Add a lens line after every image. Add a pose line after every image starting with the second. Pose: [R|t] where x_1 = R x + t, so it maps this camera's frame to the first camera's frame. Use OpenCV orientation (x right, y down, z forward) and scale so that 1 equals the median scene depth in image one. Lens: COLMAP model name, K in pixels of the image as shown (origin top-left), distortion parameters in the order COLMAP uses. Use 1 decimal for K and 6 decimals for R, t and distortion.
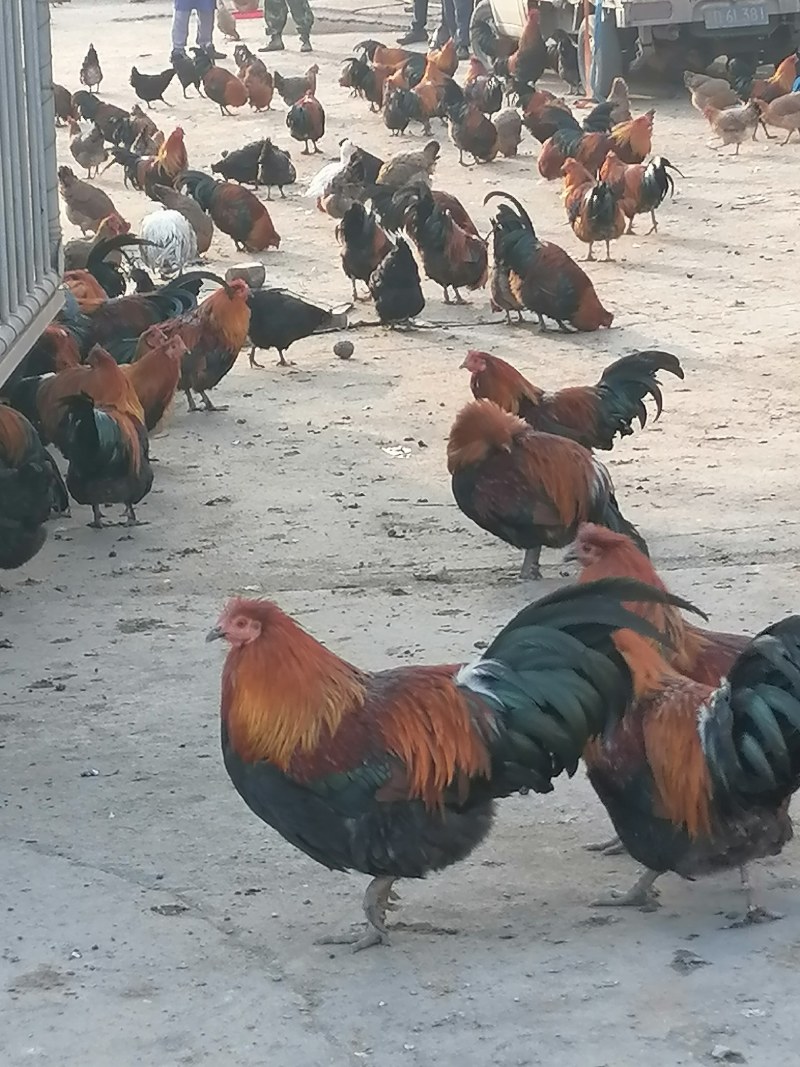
lens RADIAL K [[1312.8, 0, 400.0], [0, 1312.8, 533.5], [0, 0, 1]] dist [0.034770, 0.006663]
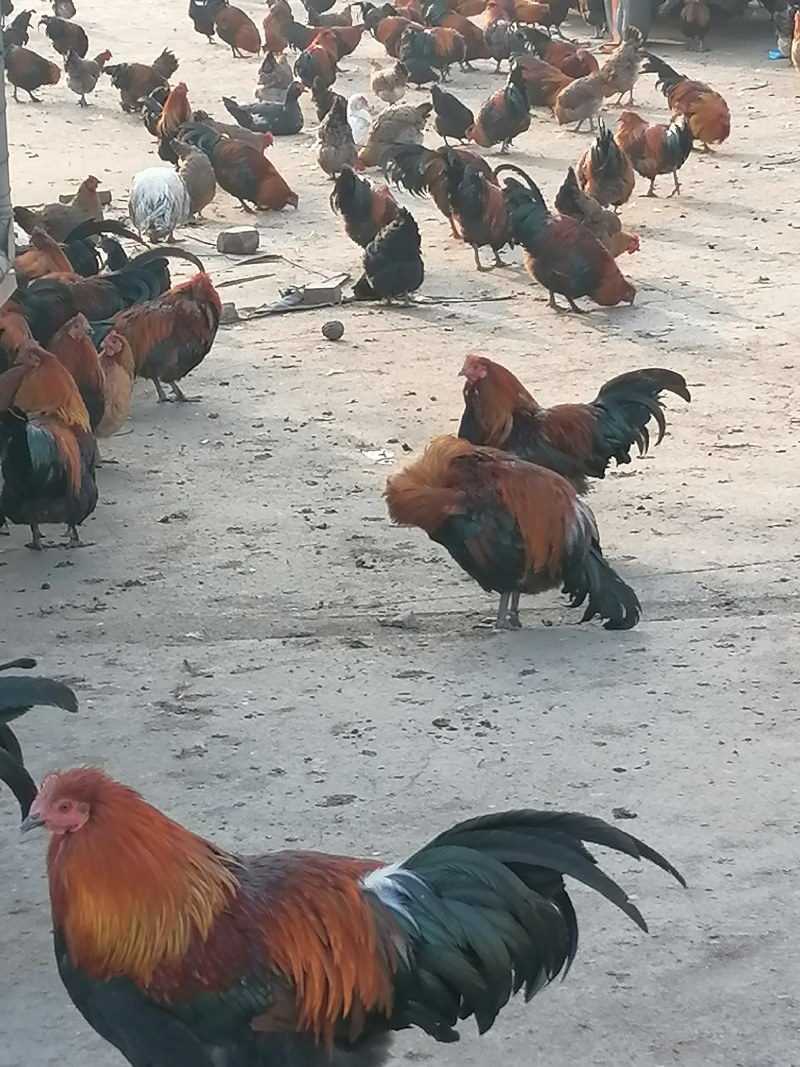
lens RADIAL K [[1312.8, 0, 400.0], [0, 1312.8, 533.5], [0, 0, 1]] dist [0.034770, 0.006663]
pose [[0.999706, 0.017168, -0.017130, 0.031704], [-0.016388, 0.998866, 0.044696, -0.053519], [0.017878, -0.044402, 0.998854, 0.090106]]
